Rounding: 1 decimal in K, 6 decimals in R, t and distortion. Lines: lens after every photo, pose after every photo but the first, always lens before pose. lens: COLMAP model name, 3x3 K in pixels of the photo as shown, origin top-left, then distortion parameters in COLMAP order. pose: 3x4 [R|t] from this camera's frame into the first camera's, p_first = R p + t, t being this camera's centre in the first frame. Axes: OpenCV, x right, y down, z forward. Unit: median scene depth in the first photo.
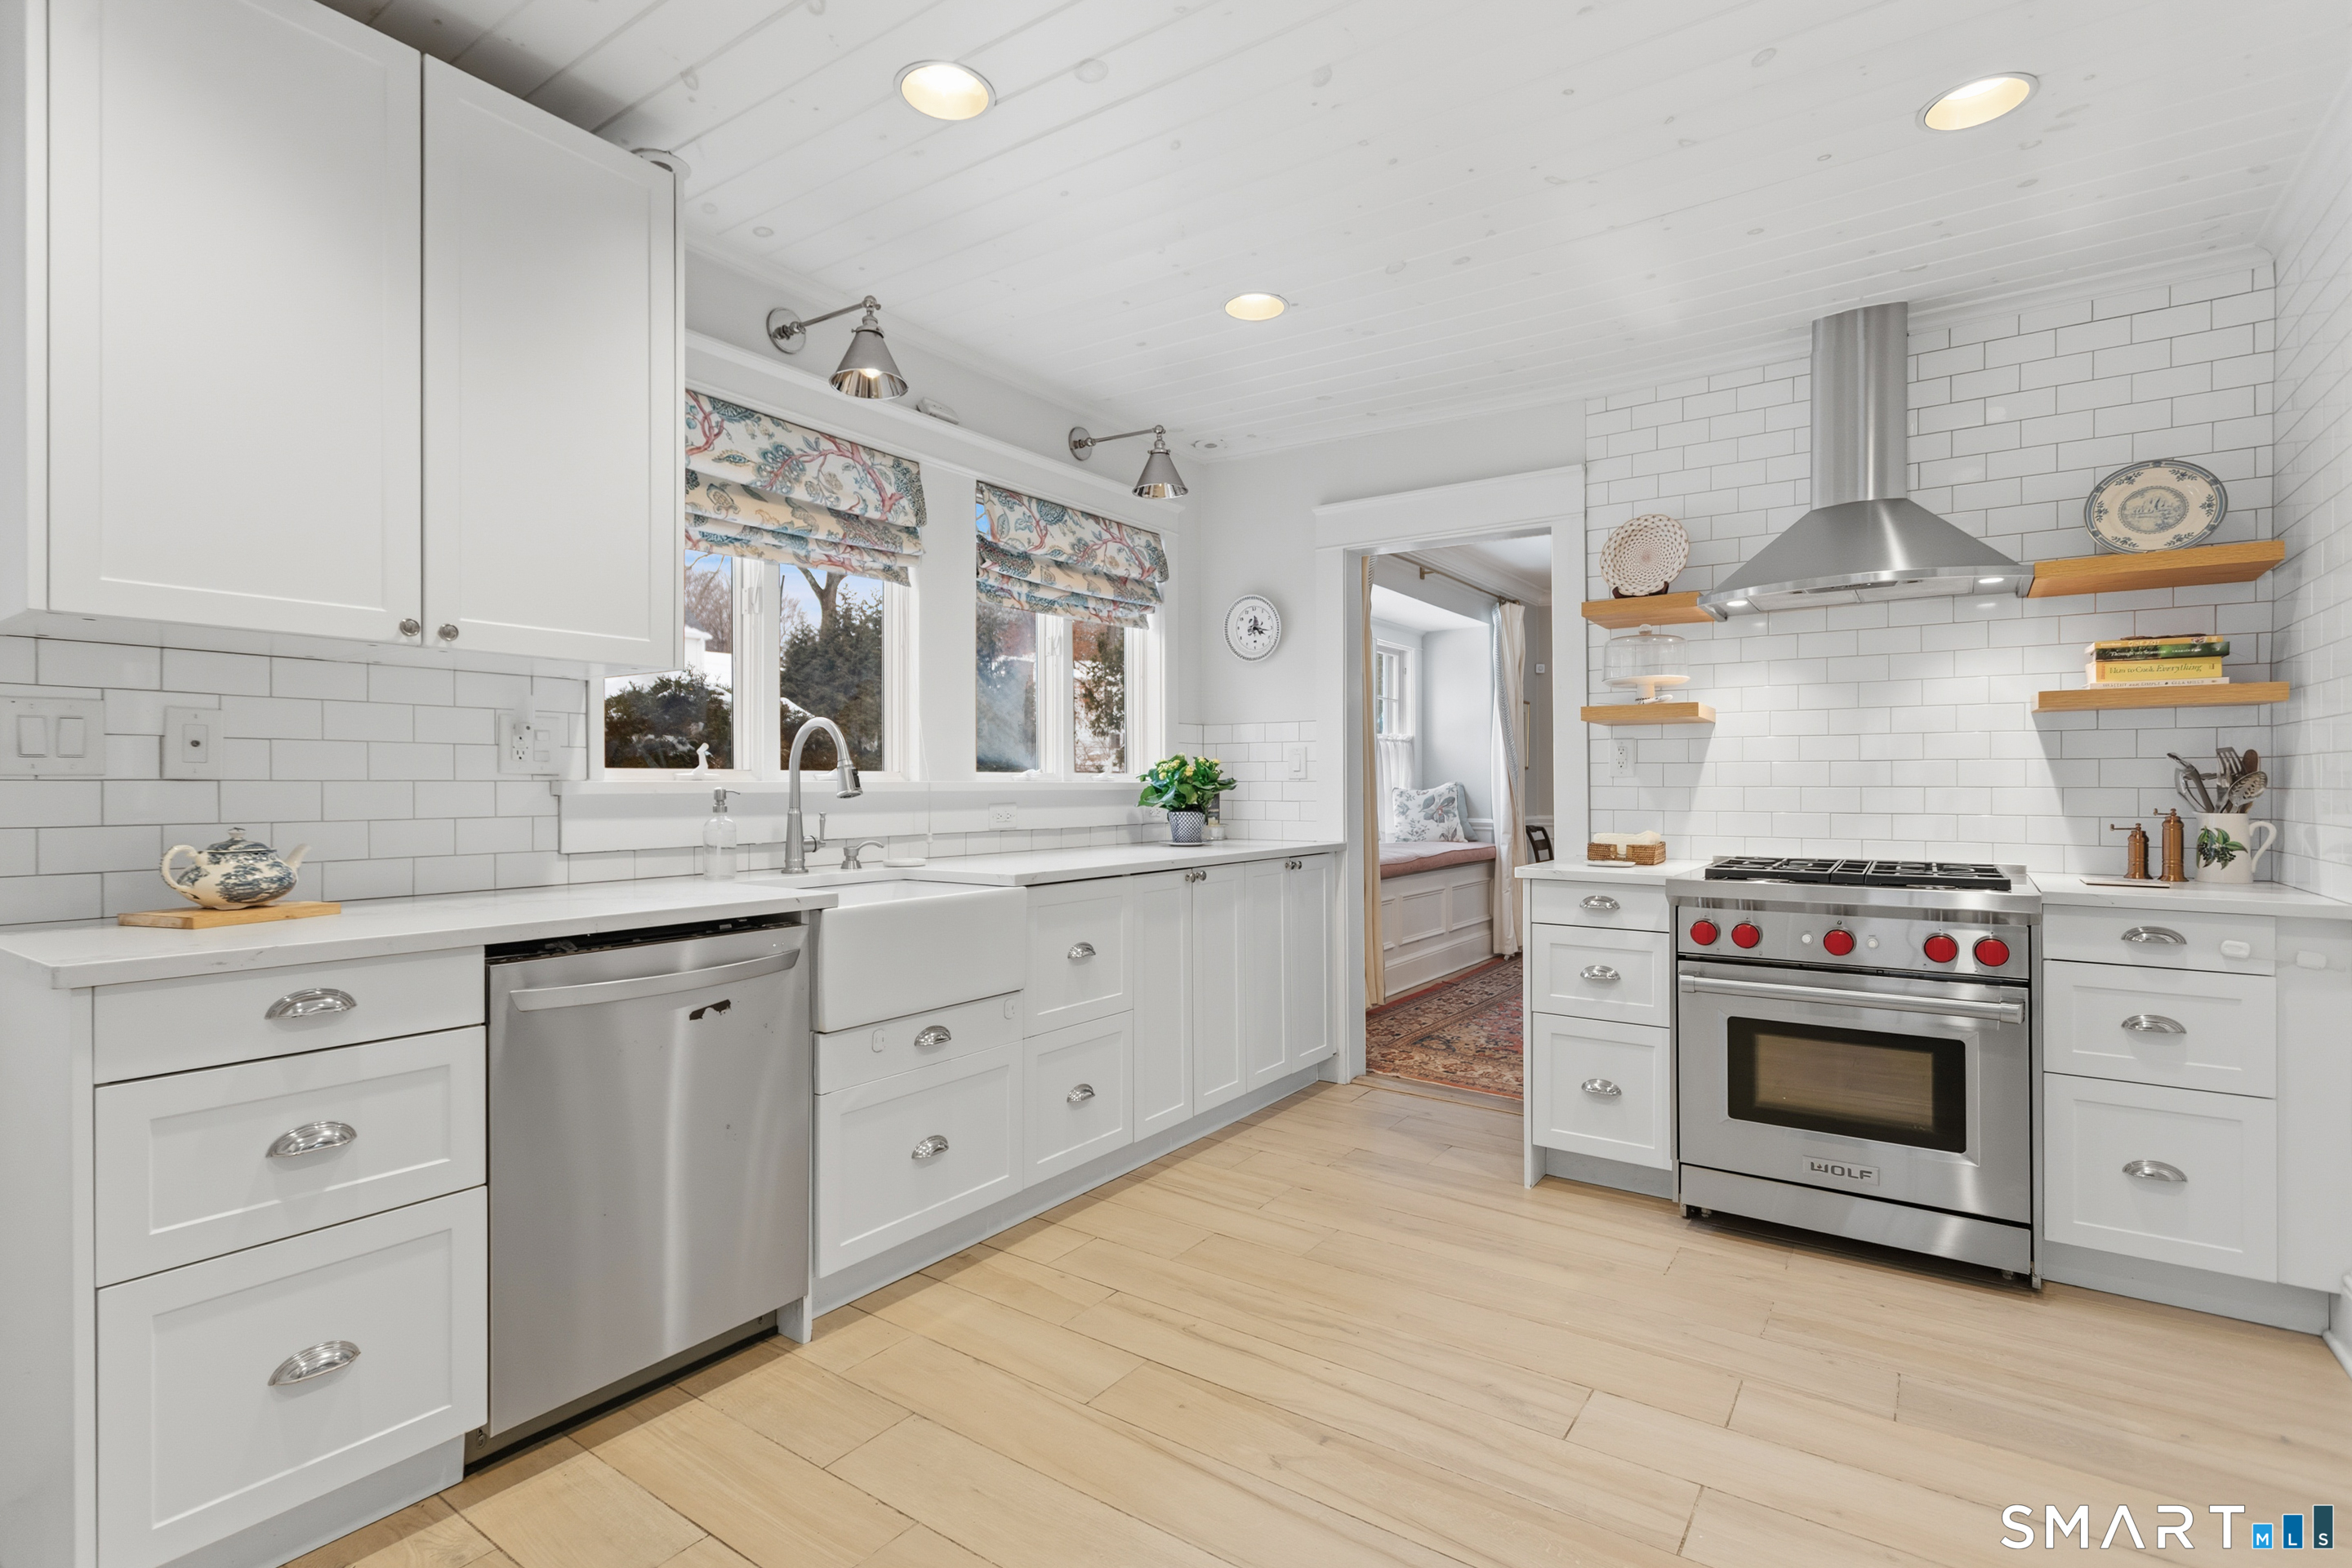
lens RADIAL K [[1103.0, 0, 1176.0], [0, 1103.0, 784.0], [0, 0, 1]] dist [-0.002276, 0.001115]
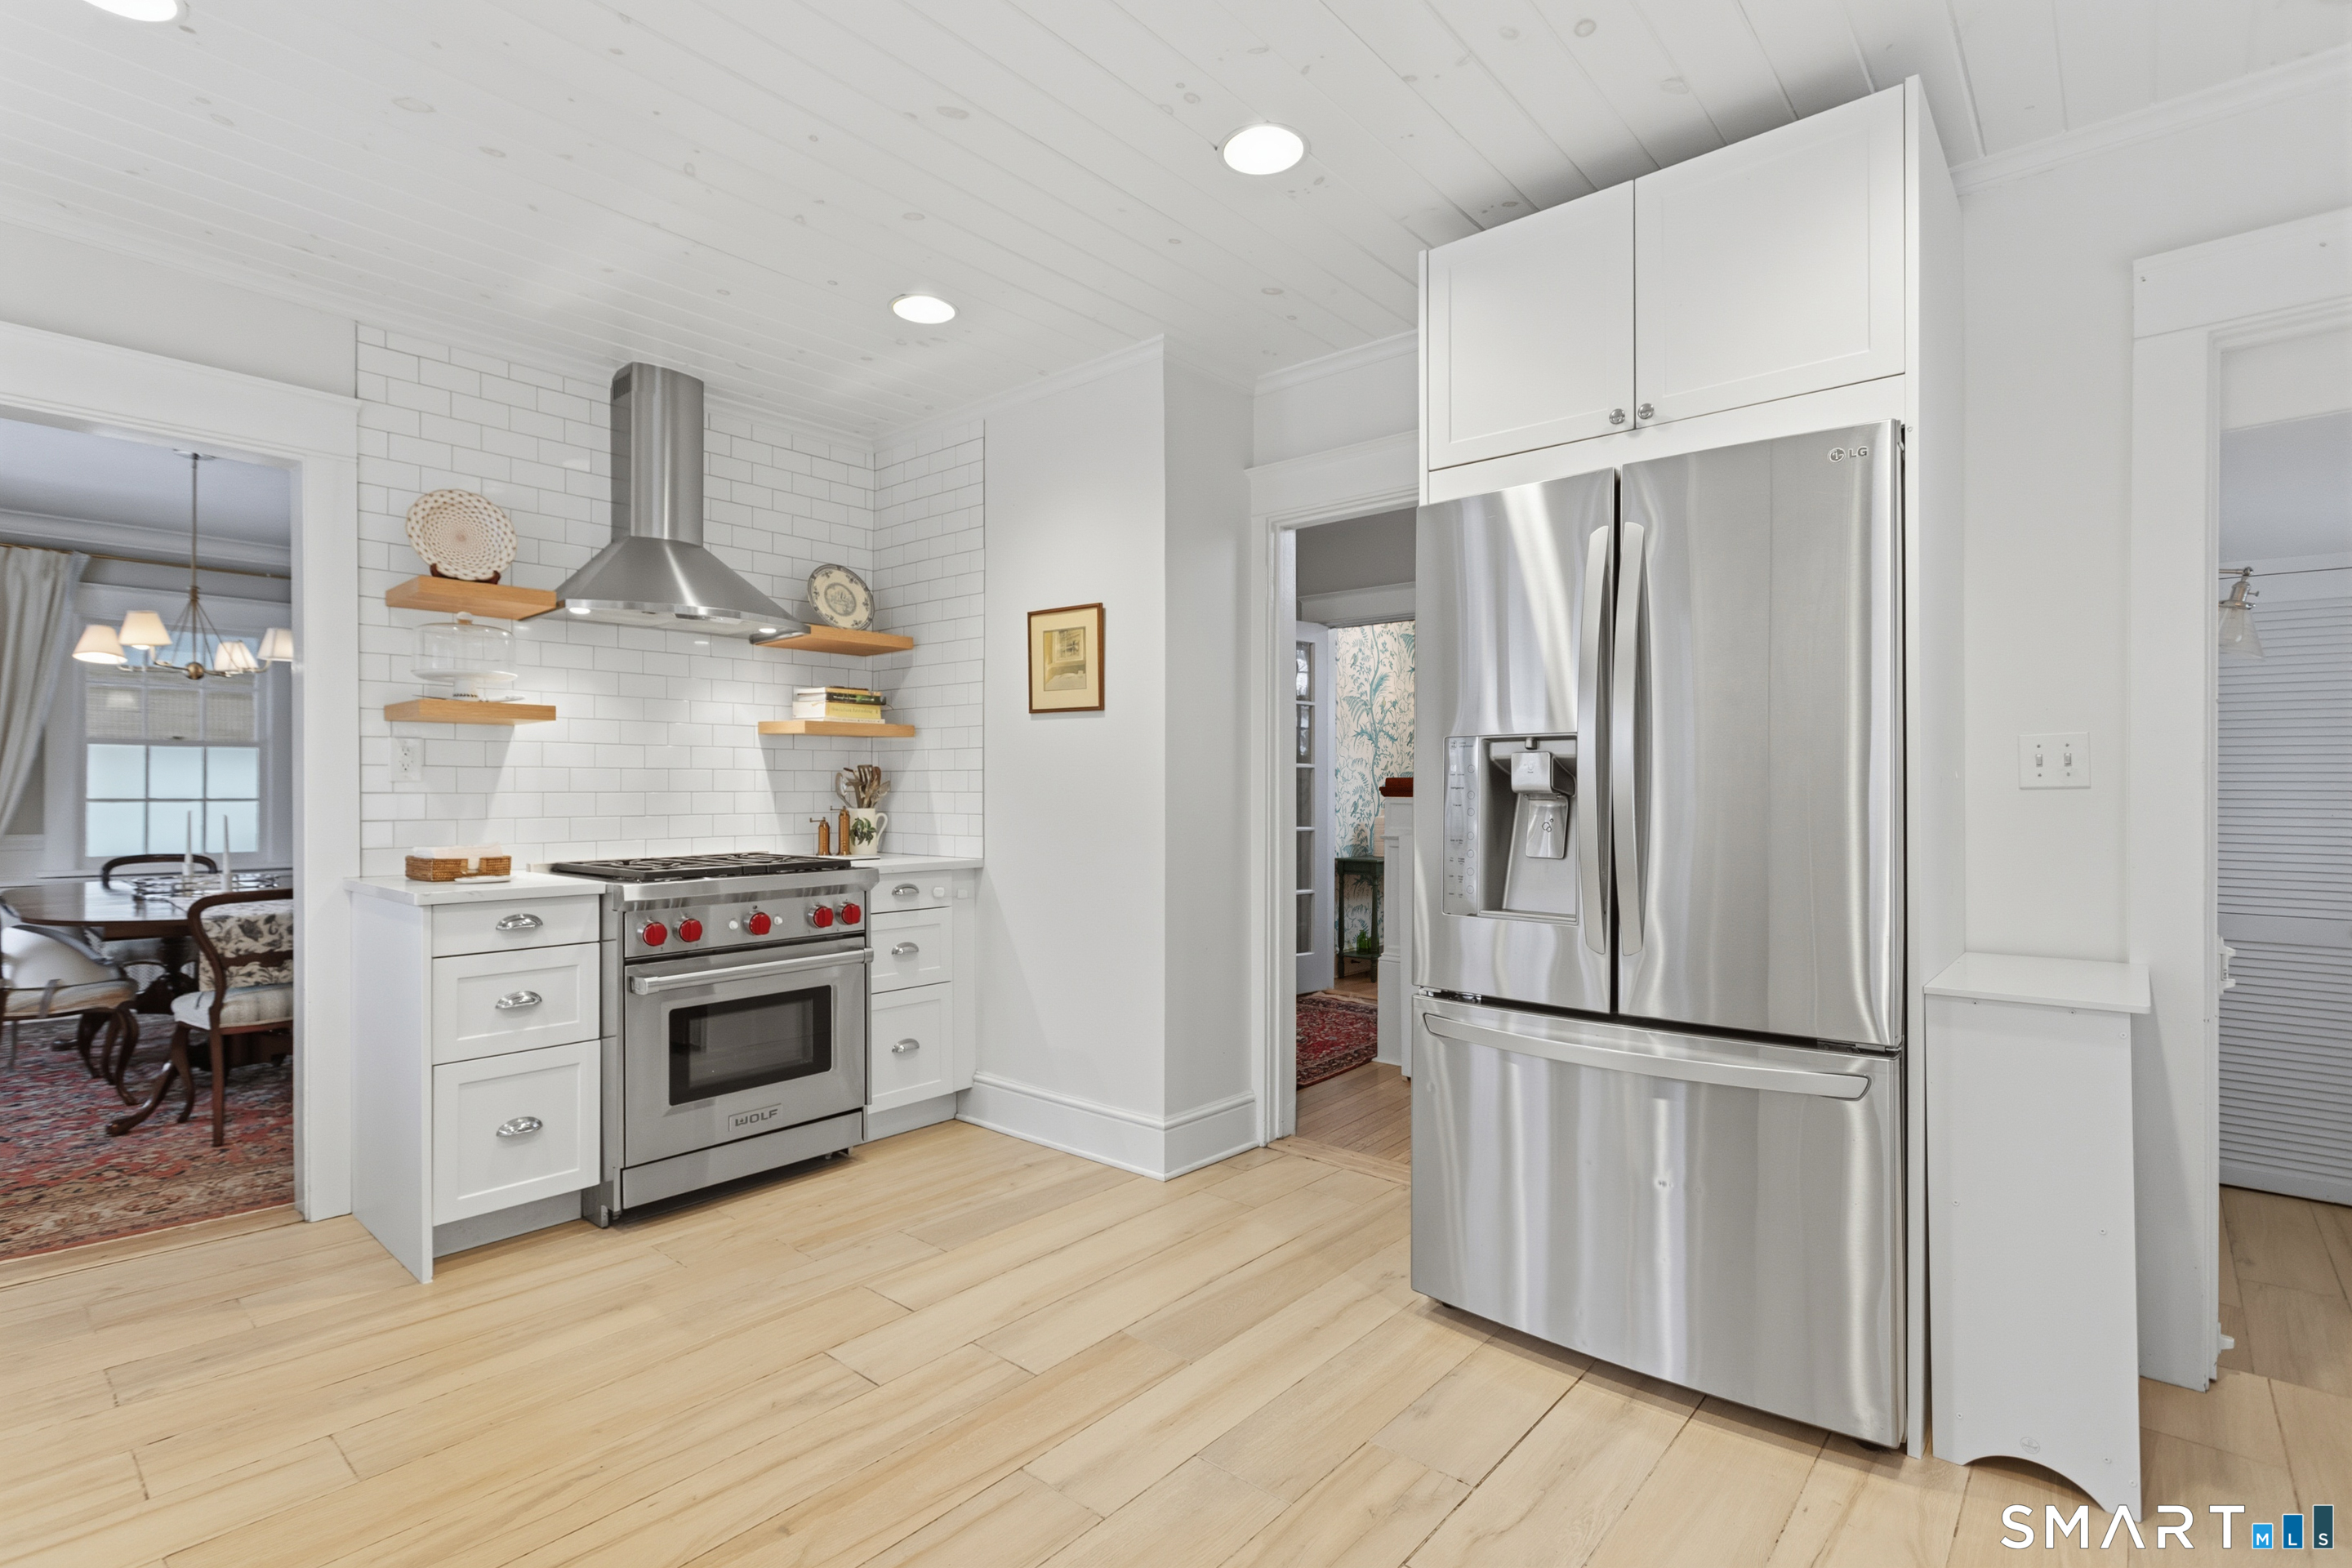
lens RADIAL K [[1102.4, 0, 1166.0], [0, 1102.4, 776.9], [0, 0, 1]] dist [-0.014773, 0.008813]
pose [[0.109934, 0.008622, 0.993902, -0.467706], [-0.000262, 0.999963, -0.008646, -0.003421], [-0.993939, 0.000690, 0.109932, 0.389935]]
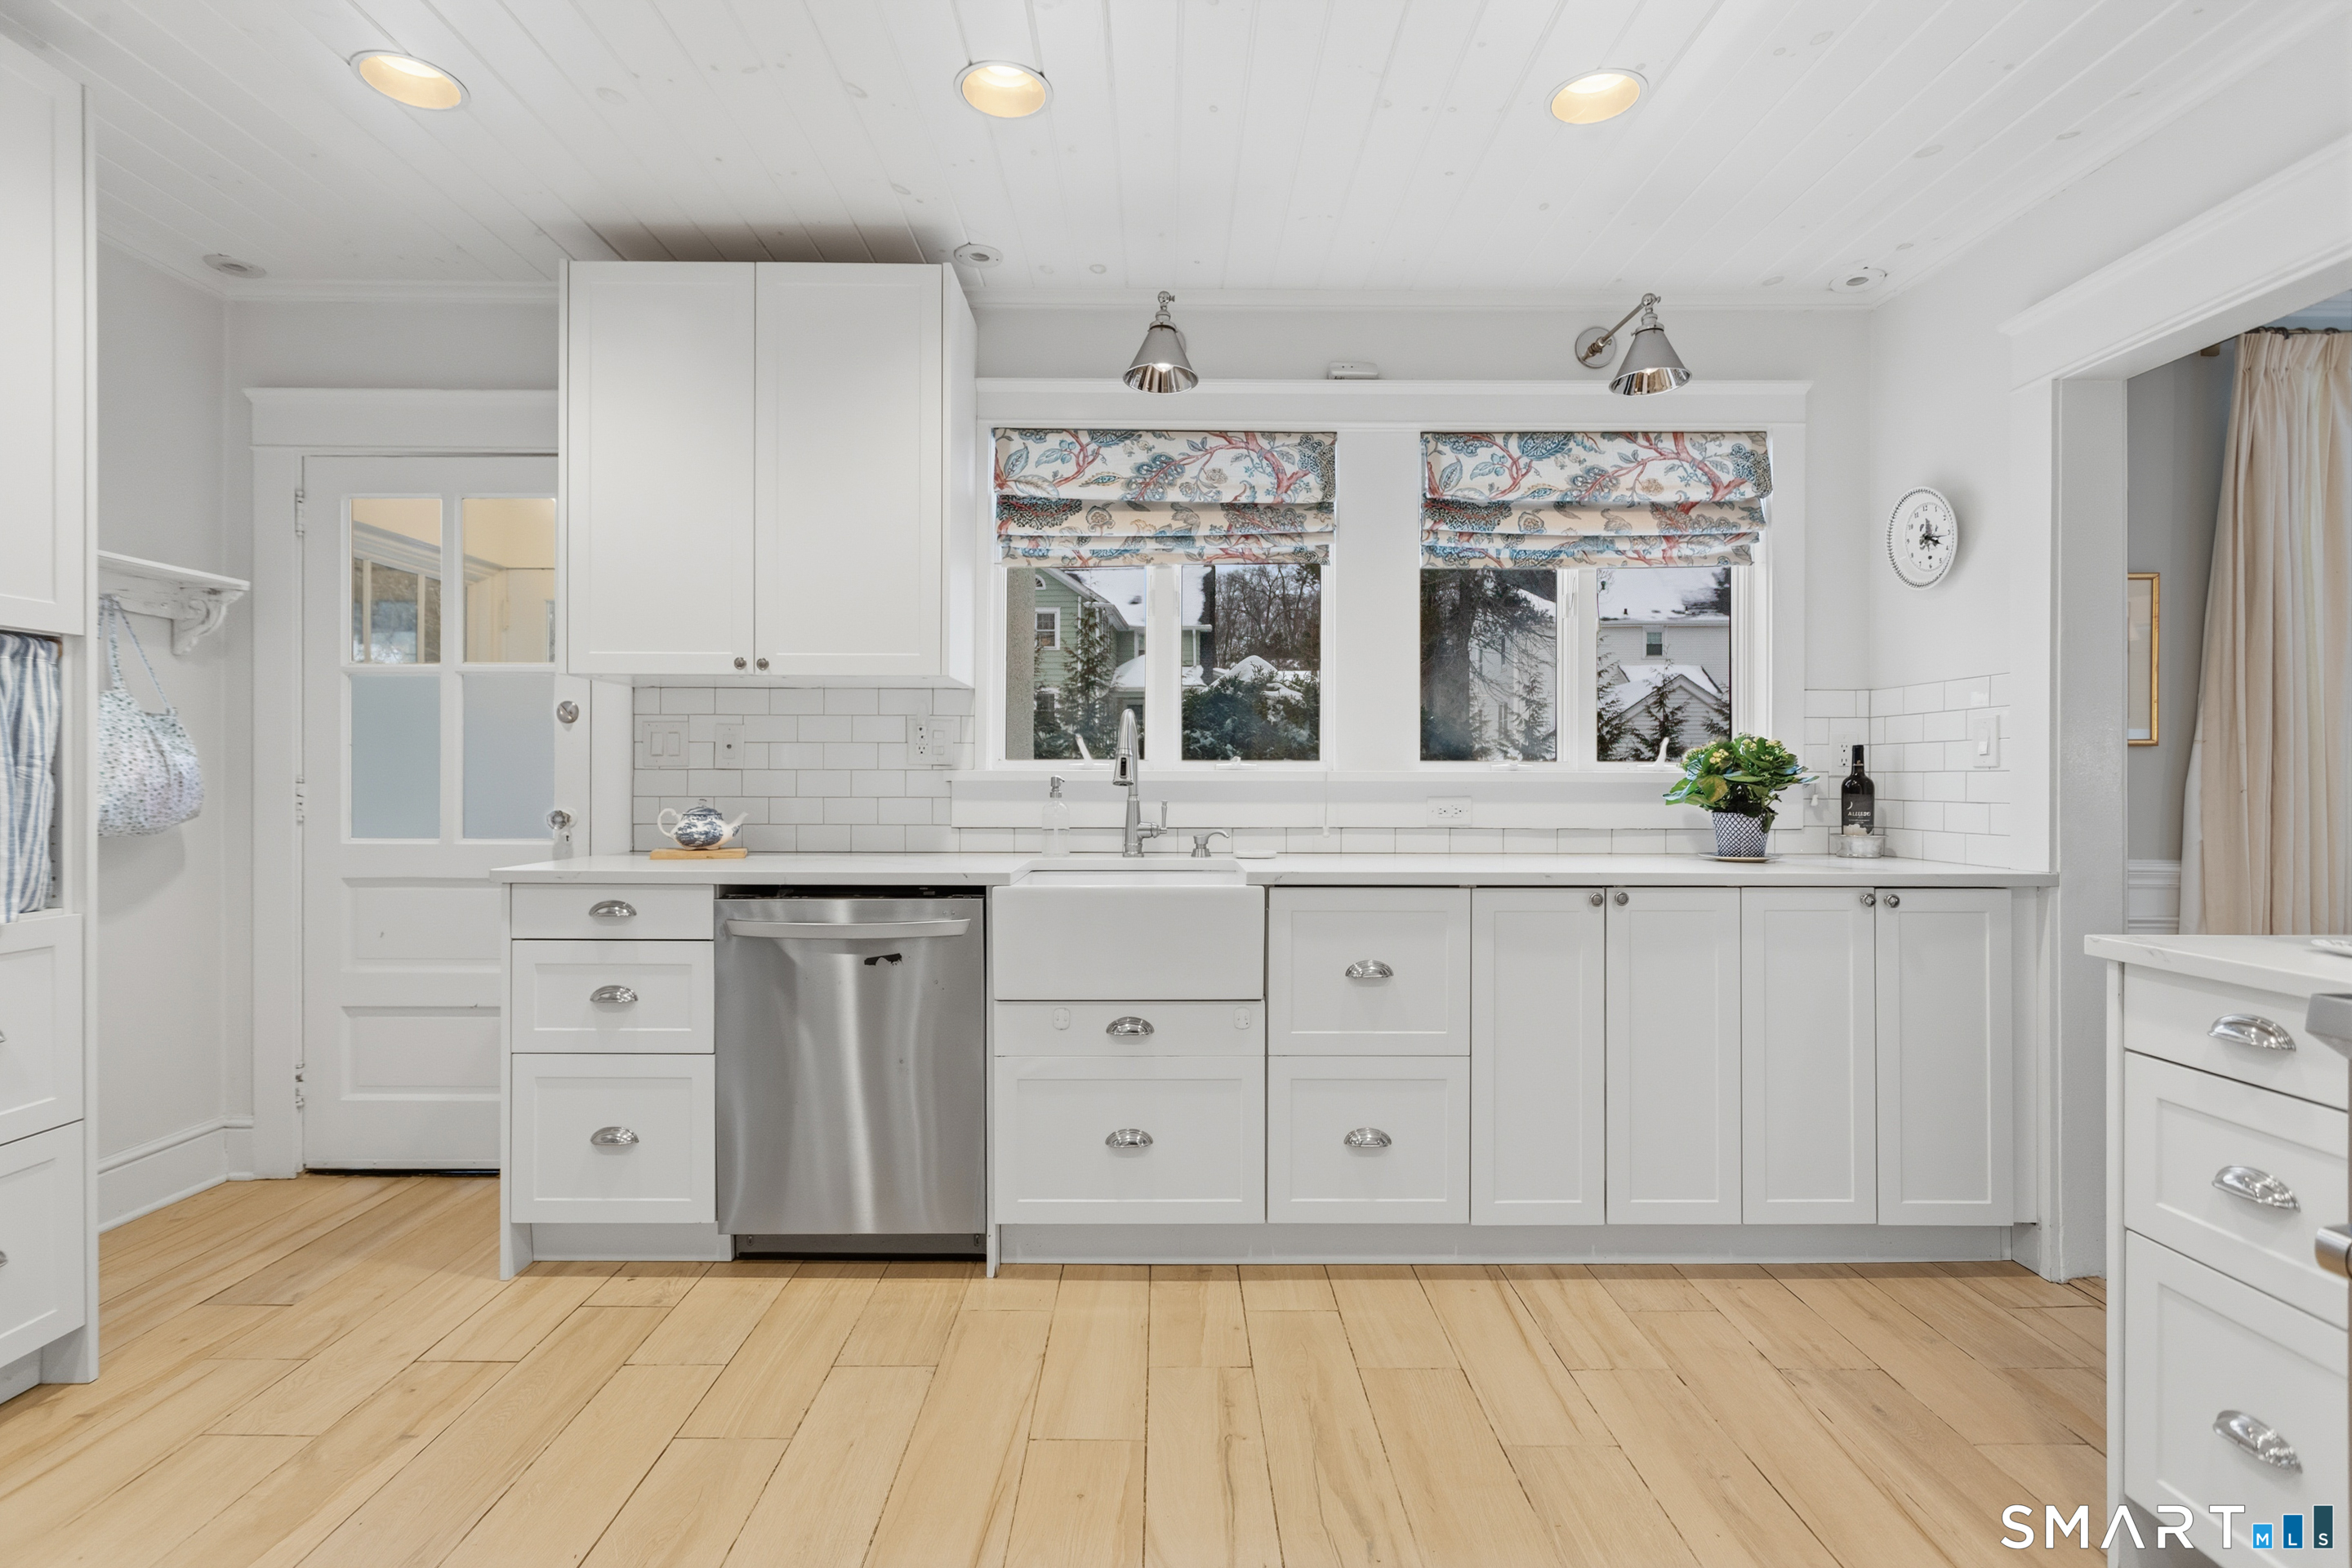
lens RADIAL K [[1102.4, 0, 1166.0], [0, 1102.4, 776.9], [0, 0, 1]] dist [-0.014773, 0.008813]
pose [[0.584431, 0.002211, -0.811441, 0.506006], [-0.003613, 0.999993, 0.000123, 0.003436], [0.811436, 0.002860, 0.584435, 0.381776]]
